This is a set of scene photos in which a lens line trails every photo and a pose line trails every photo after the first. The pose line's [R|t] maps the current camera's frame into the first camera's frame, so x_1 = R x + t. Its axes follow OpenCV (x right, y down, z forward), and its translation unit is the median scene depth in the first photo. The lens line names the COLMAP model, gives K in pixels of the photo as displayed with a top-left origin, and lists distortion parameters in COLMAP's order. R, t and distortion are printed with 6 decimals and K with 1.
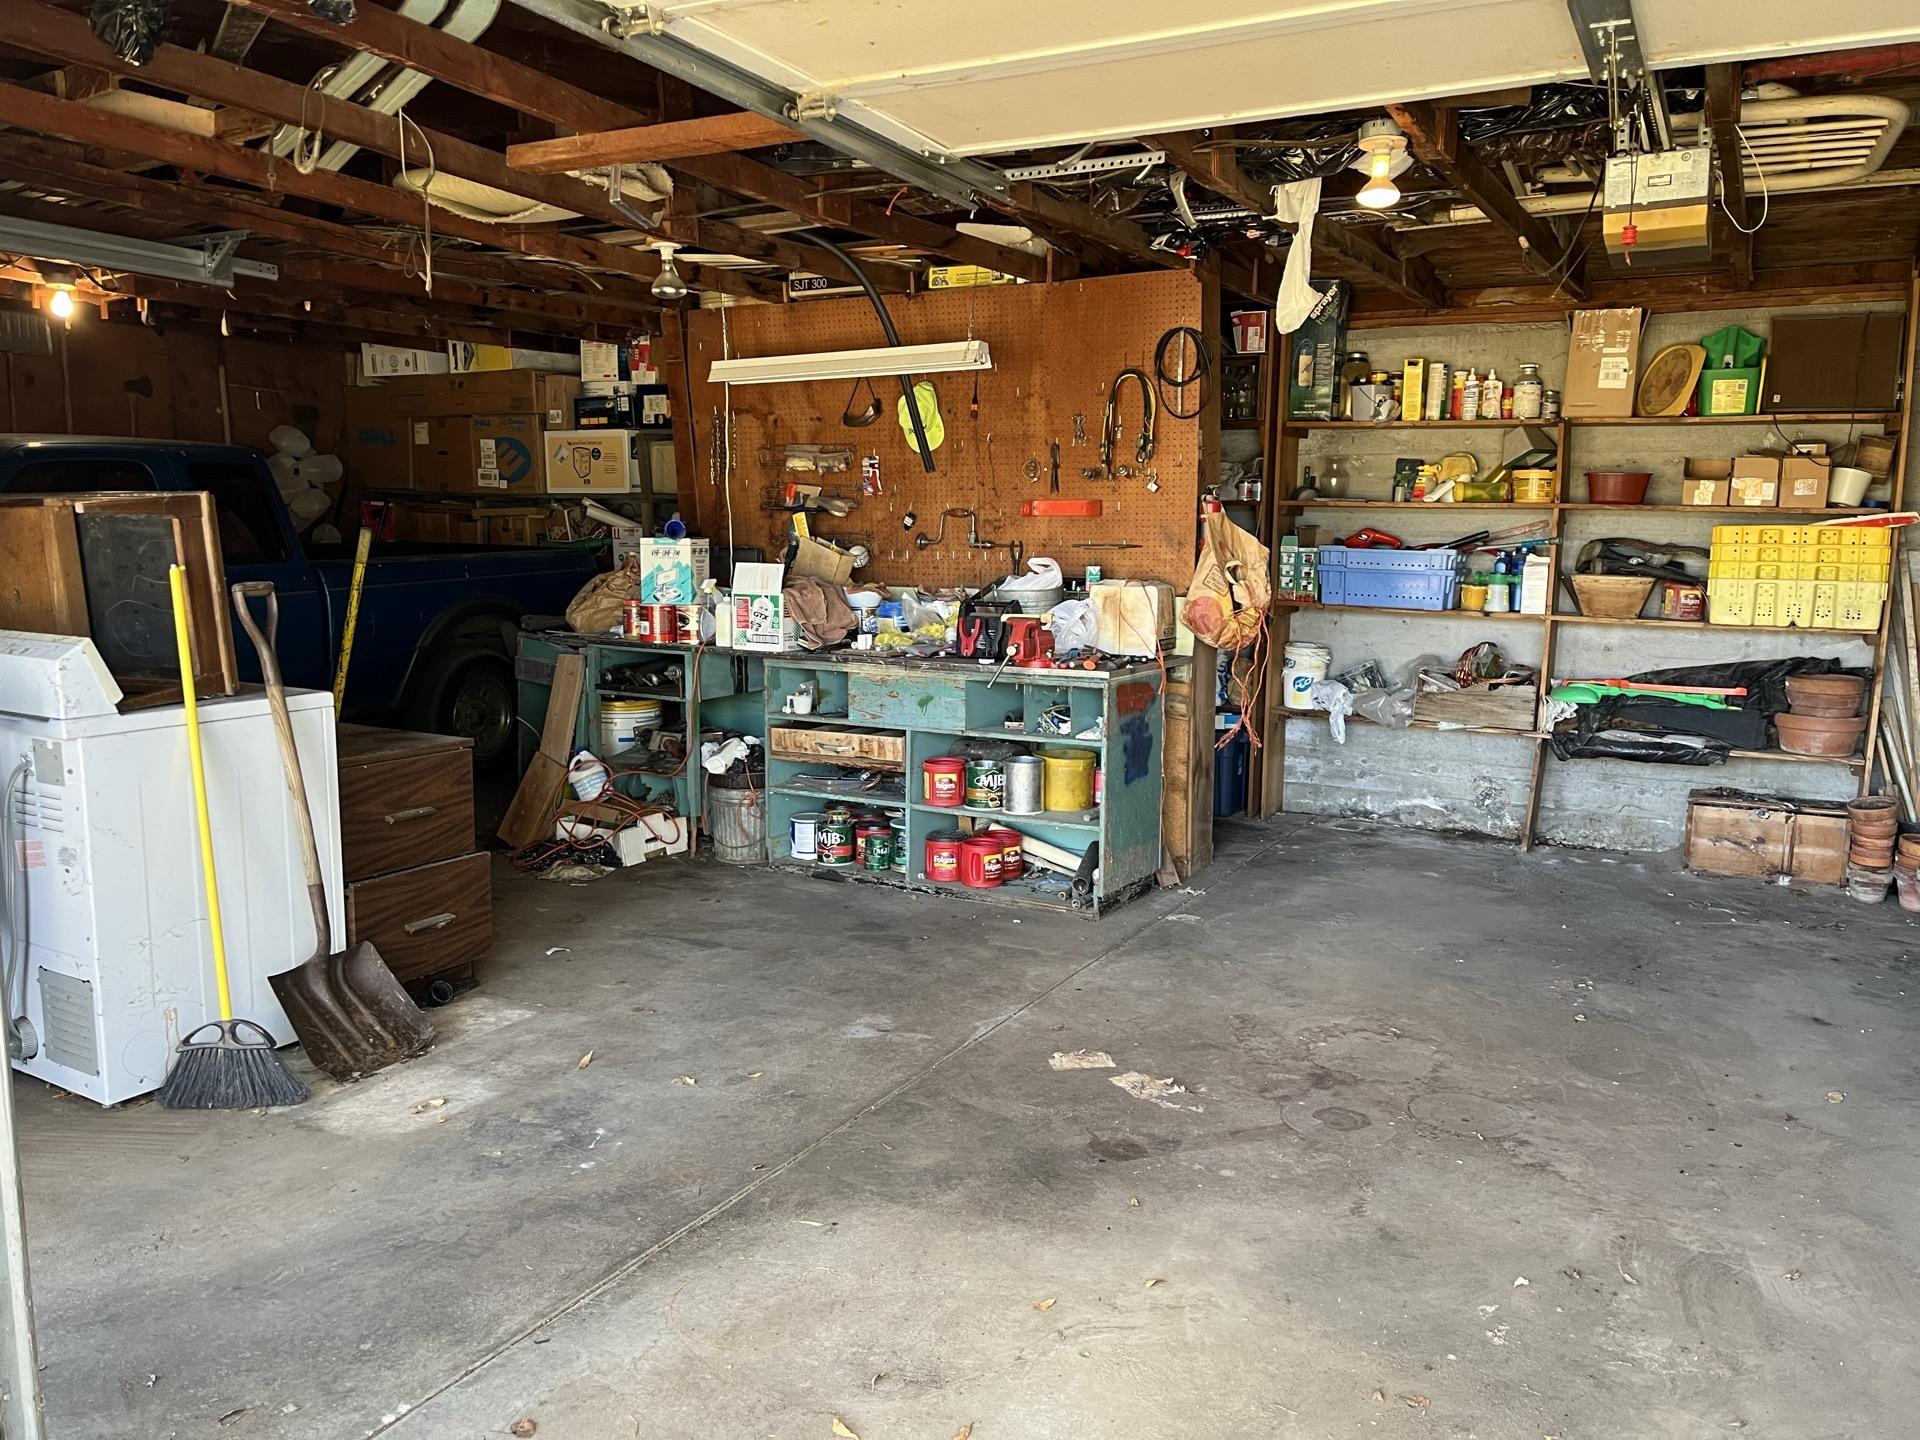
lens RADIAL K [[1411.9, 0, 960.0], [0, 1411.9, 720.0], [0, 0, 1]] dist [-0.001593, 0.001884]
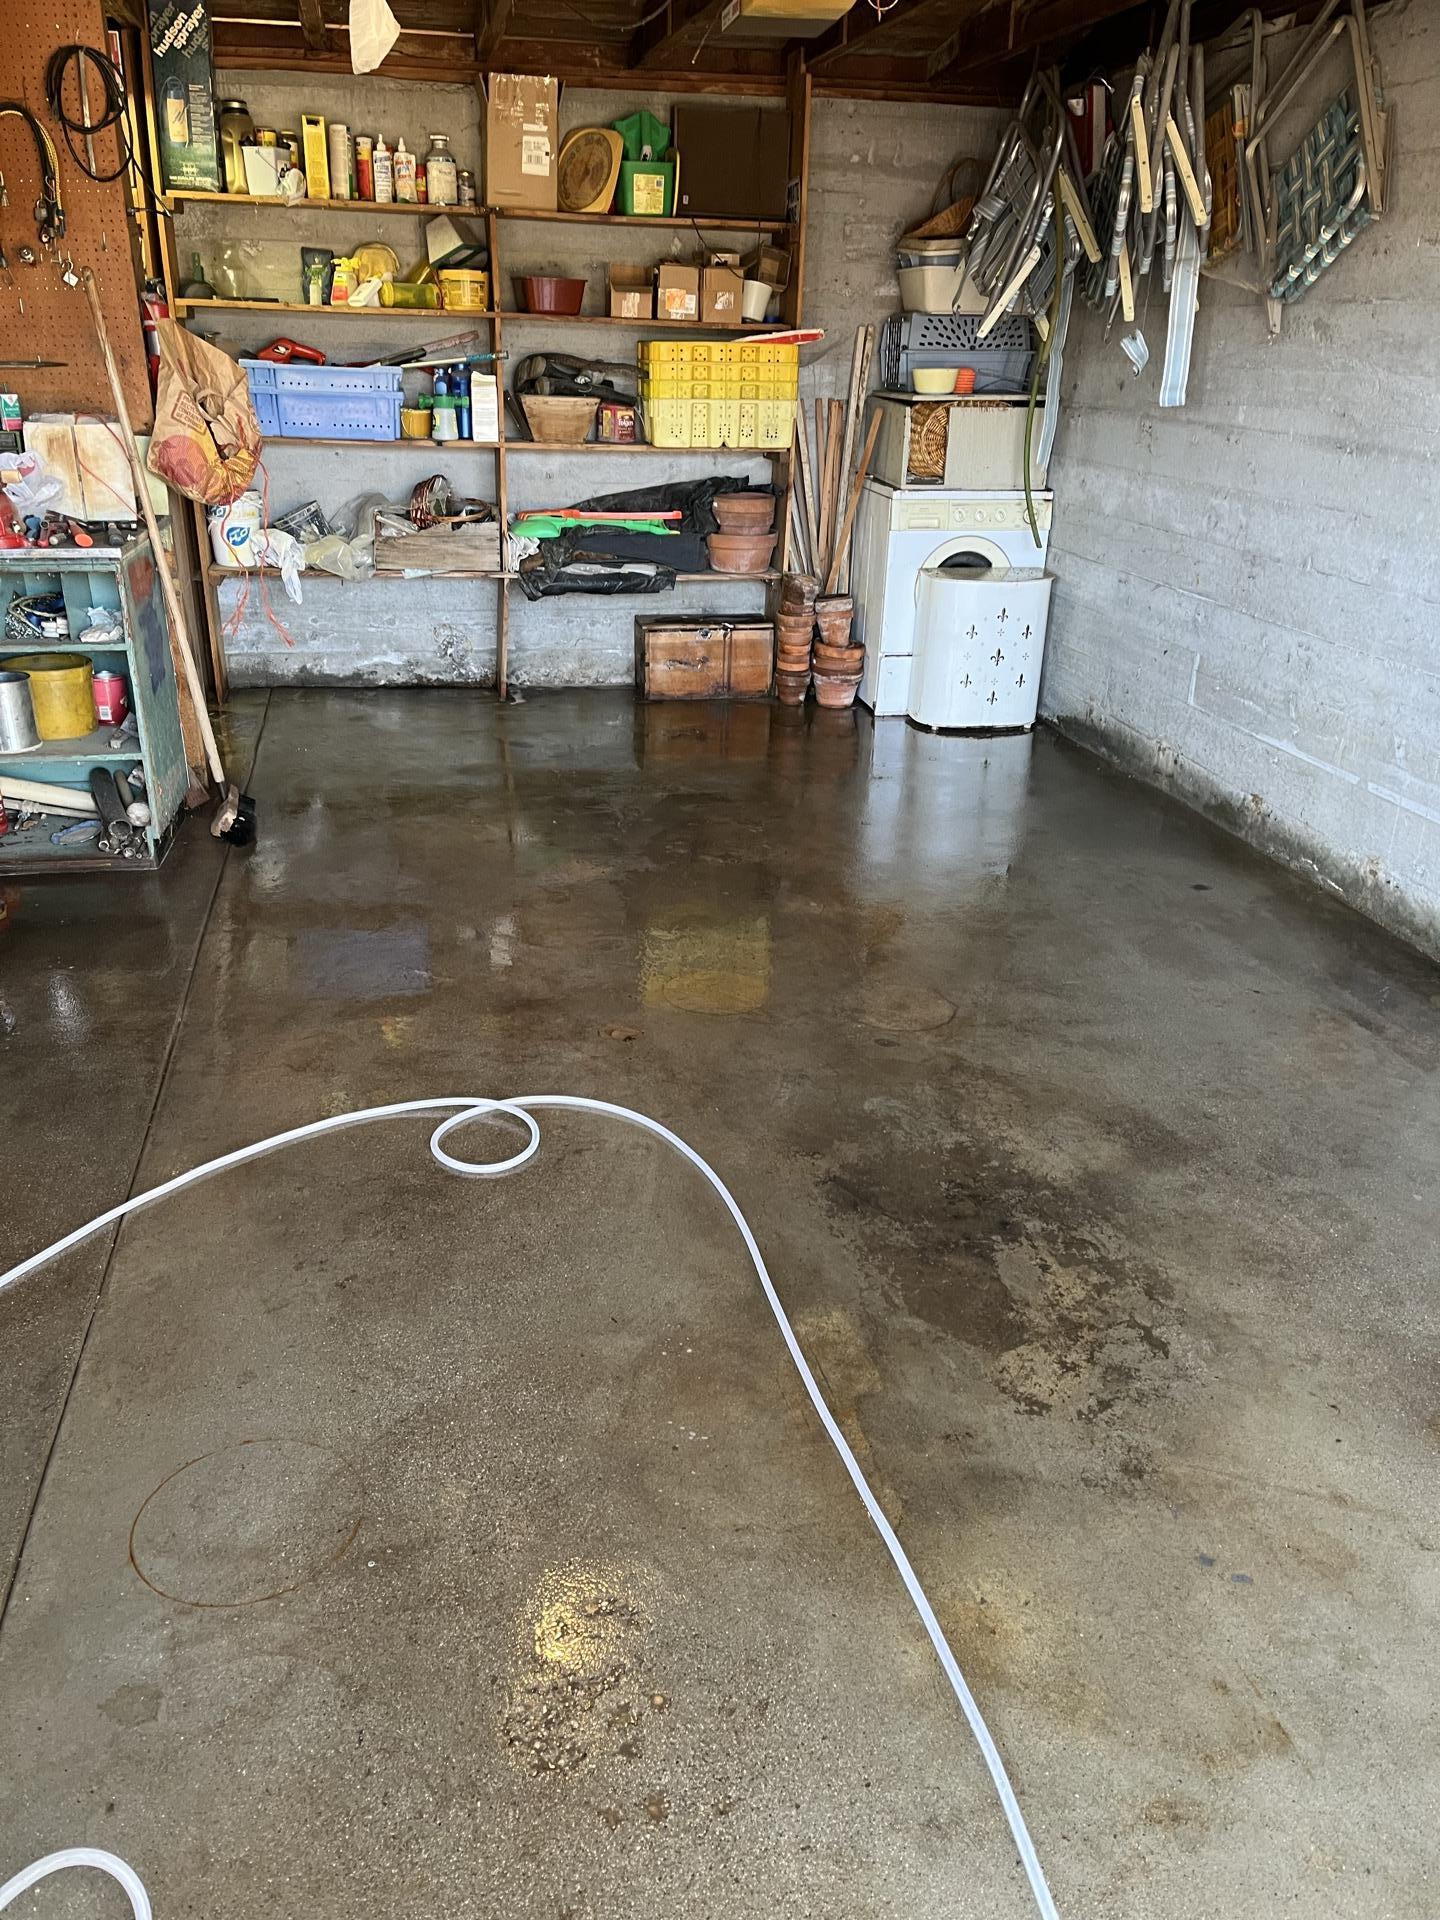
lens RADIAL K [[1404.0, 0, 720.0], [0, 1404.0, 960.0], [0, 0, 1]] dist [0.081815, -0.111784]
pose [[0.753332, -0.258325, 0.604780, -0.136581], [0.076007, 0.947659, 0.310106, -0.029511], [-0.653234, -0.187645, 0.733536, 0.147218]]
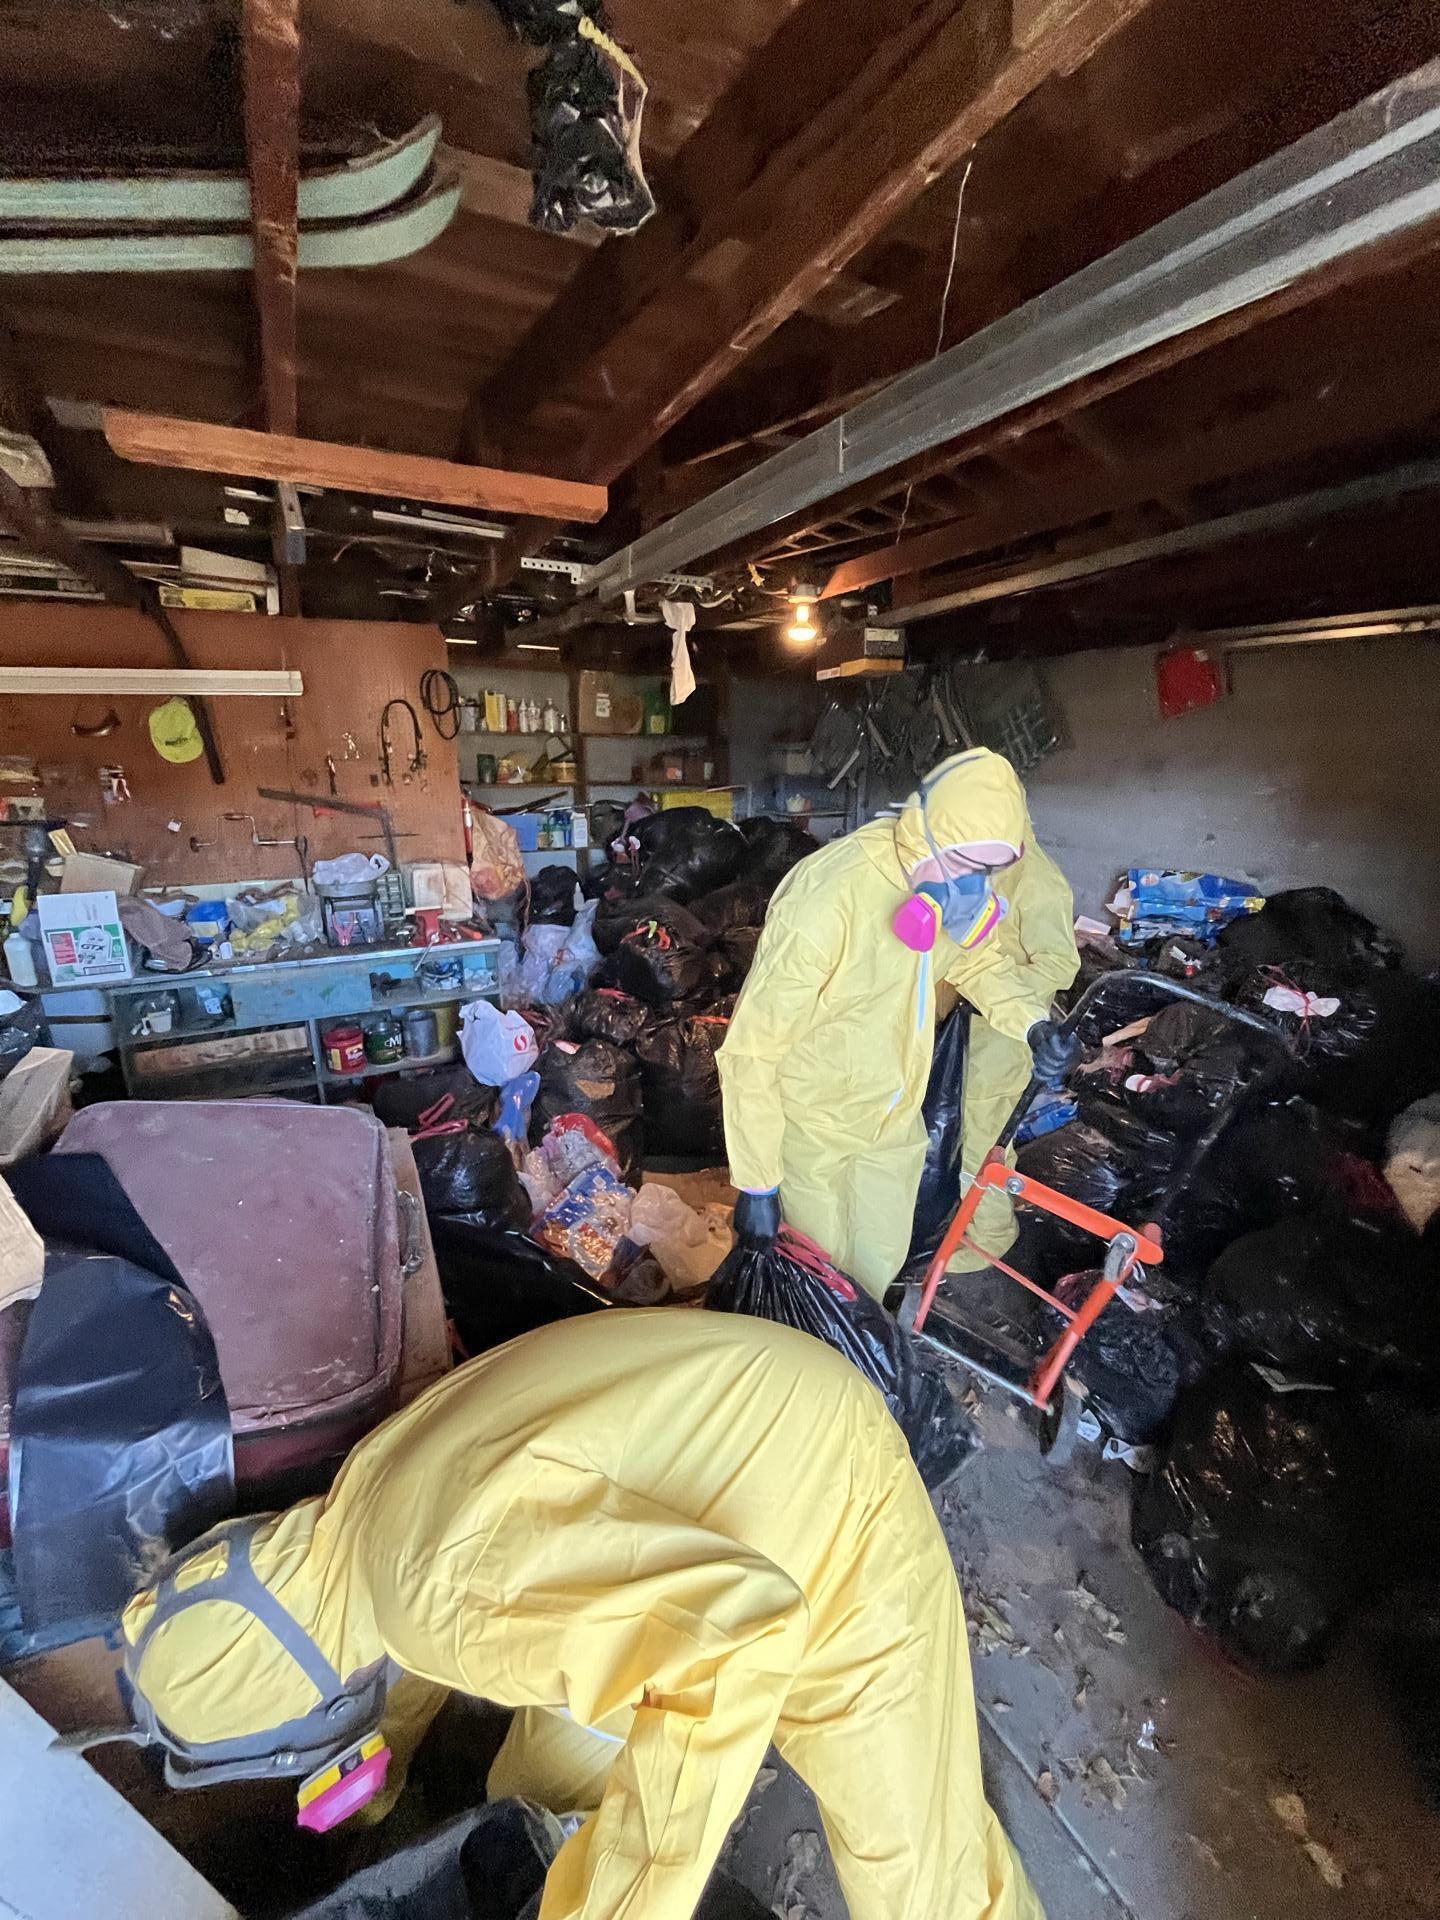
lens RADIAL K [[767.9, 0, 719.1], [0, 767.9, 946.0], [0, 0, 1]] dist [-0.013118, -0.000006]
pose [[0.547579, -0.217167, 0.808081, -0.300870], [0.118676, 0.976127, 0.181910, -0.109102], [-0.828295, -0.003710, 0.560280, 0.328433]]
